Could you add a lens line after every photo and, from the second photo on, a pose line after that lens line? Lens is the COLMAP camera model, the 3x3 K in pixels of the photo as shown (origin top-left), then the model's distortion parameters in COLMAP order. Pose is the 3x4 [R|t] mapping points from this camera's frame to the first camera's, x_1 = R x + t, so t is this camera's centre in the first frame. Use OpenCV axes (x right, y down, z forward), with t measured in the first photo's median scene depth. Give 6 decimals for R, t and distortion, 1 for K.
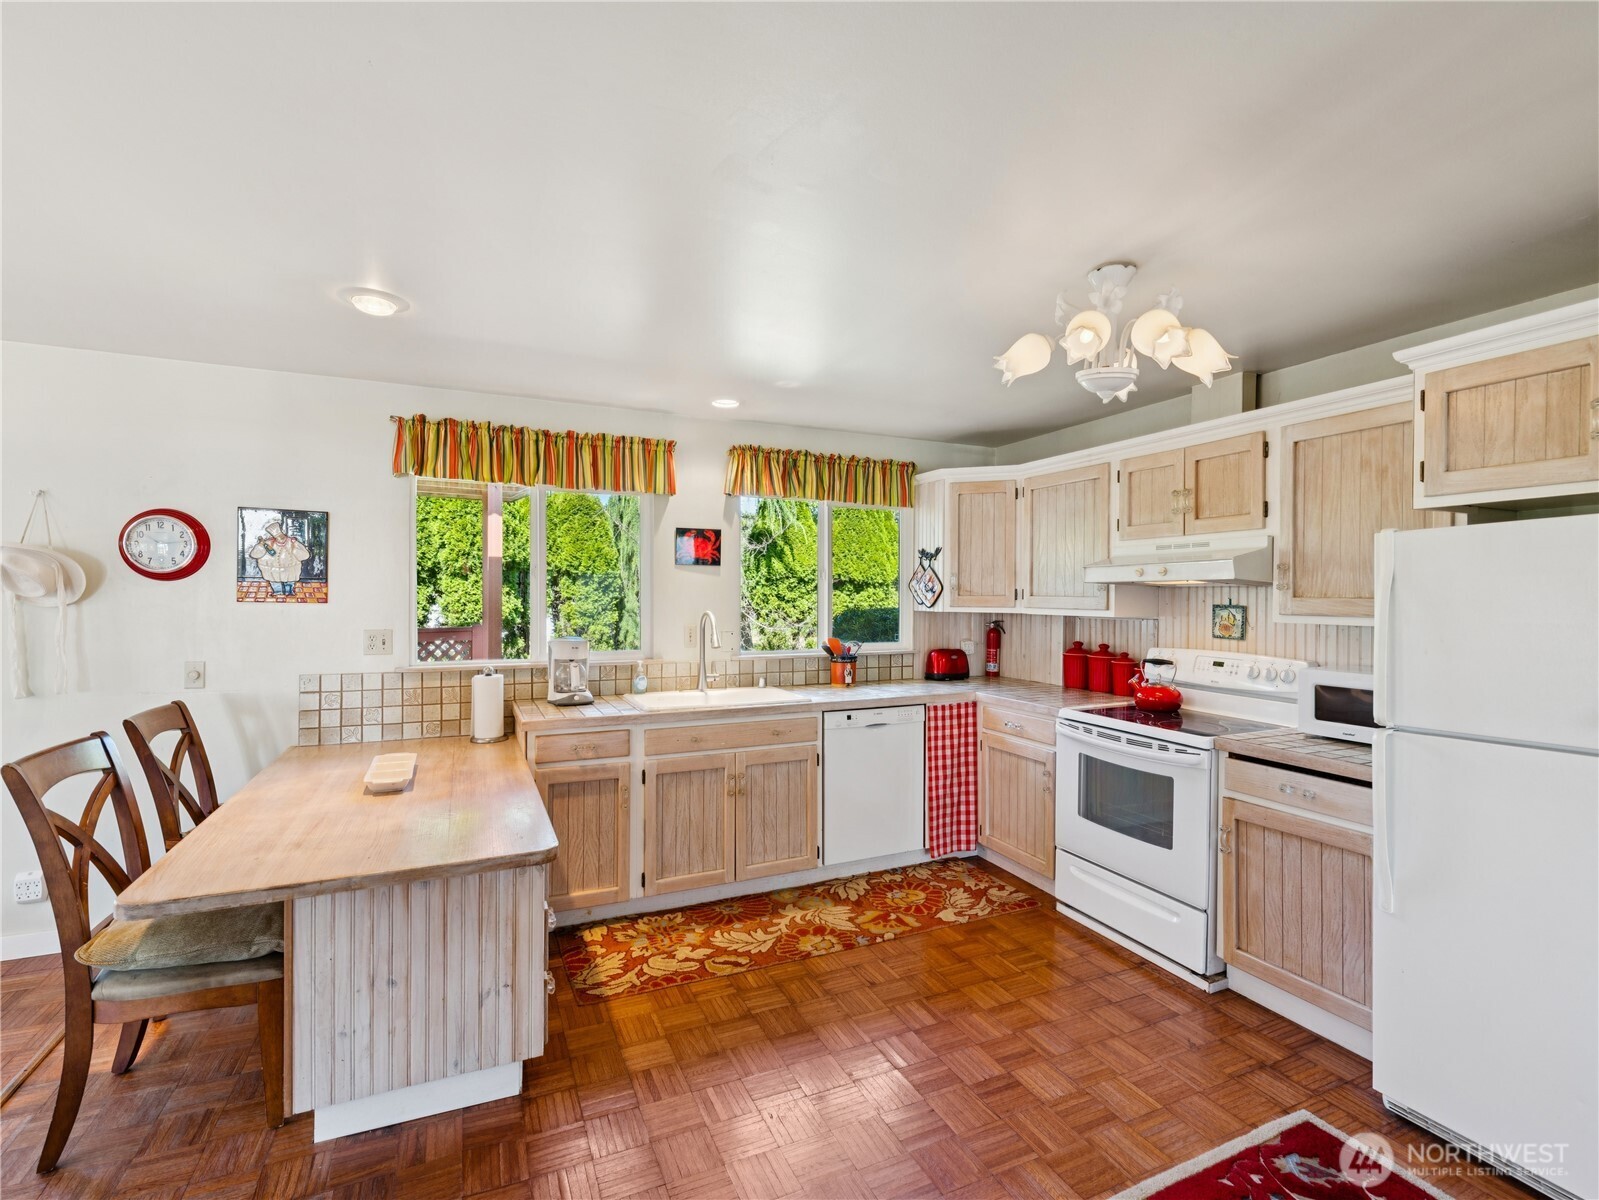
lens RADIAL K [[748.2, 0, 799.5], [0, 748.2, 600.0], [0, 0, 1]] dist [0.000991, 0.000239]
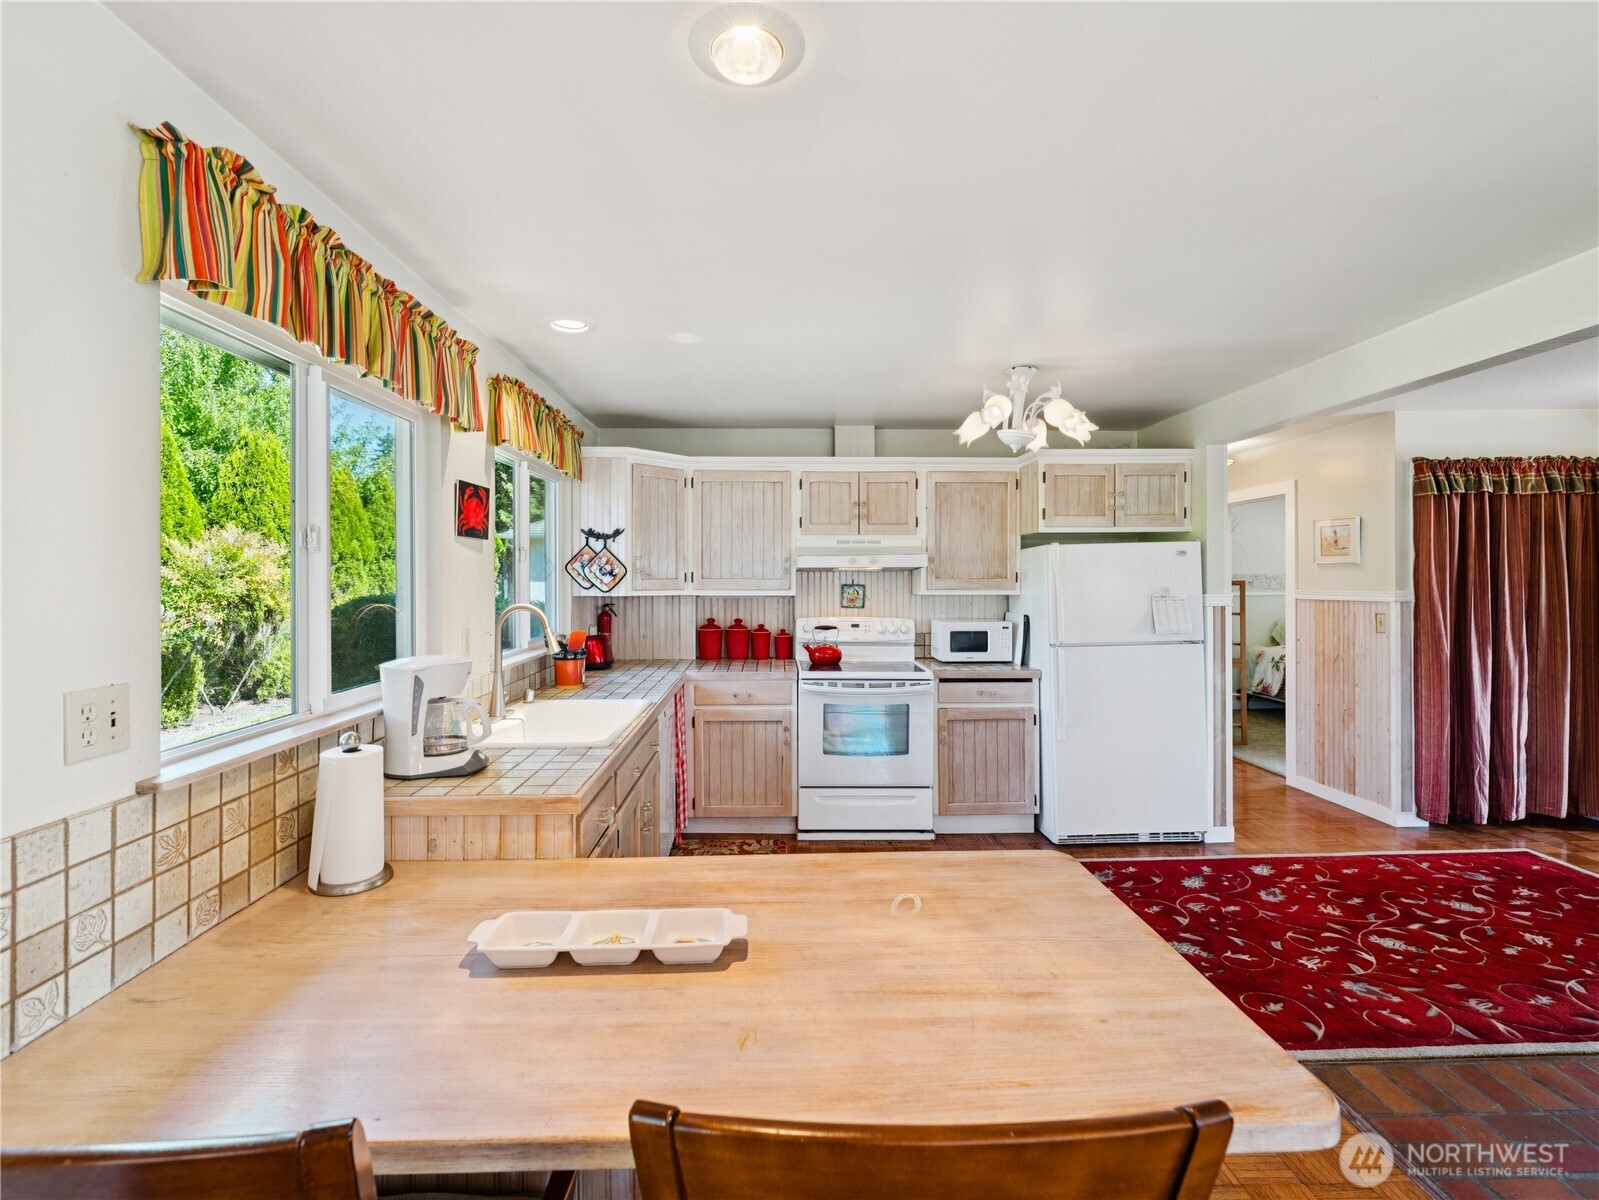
lens RADIAL K [[735.3, 0, 801.3], [0, 735.3, 573.4], [0, 0, 1]] dist [0.001419, 0.000501]
pose [[0.381165, -0.001042, 0.924506, -0.761507], [0.008992, 0.999956, -0.002580, -0.011056], [-0.924463, 0.009297, 0.381158, 0.551984]]
